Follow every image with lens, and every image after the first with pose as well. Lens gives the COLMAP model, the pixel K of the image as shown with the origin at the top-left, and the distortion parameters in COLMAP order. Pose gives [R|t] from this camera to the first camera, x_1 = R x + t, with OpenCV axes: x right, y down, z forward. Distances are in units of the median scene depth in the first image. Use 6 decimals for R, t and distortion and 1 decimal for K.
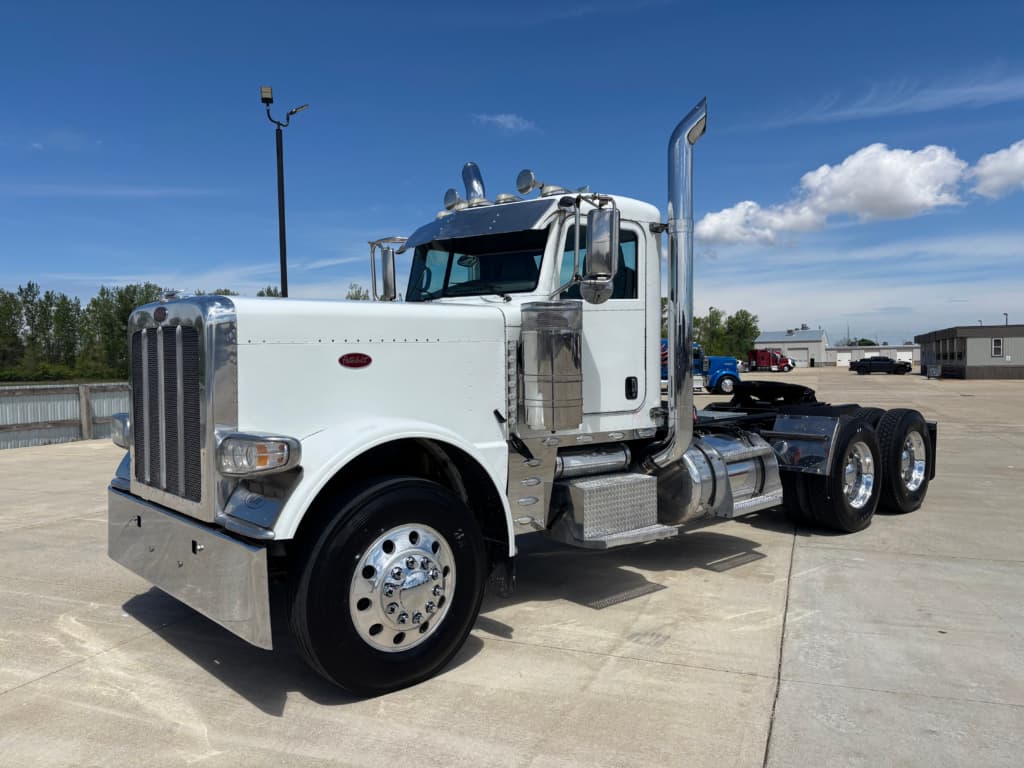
lens RADIAL K [[755.2, 0, 512.0], [0, 755.2, 384.0], [0, 0, 1]] dist [0.051648, -0.049200]
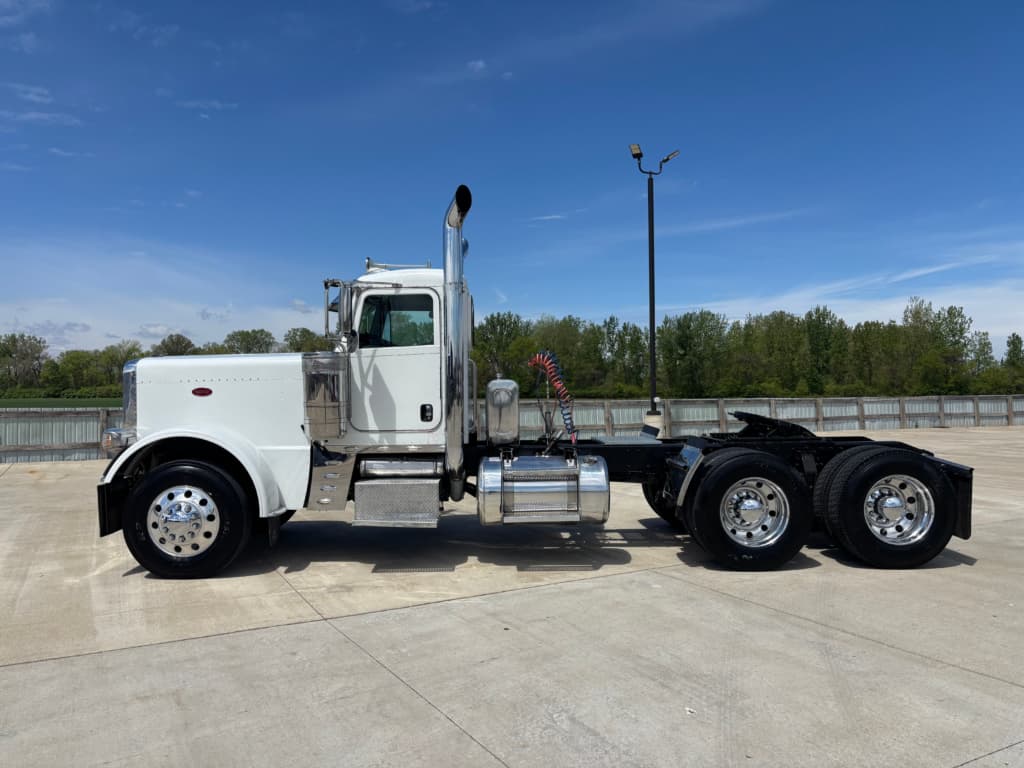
lens RADIAL K [[755.2, 0, 512.0], [0, 755.2, 384.0], [0, 0, 1]] dist [0.051648, -0.049200]
pose [[0.761646, 0.001495, -0.647991, 1.323981], [-0.018829, 0.999626, -0.019825, -0.025225], [0.647719, 0.027301, 0.761390, 0.117194]]
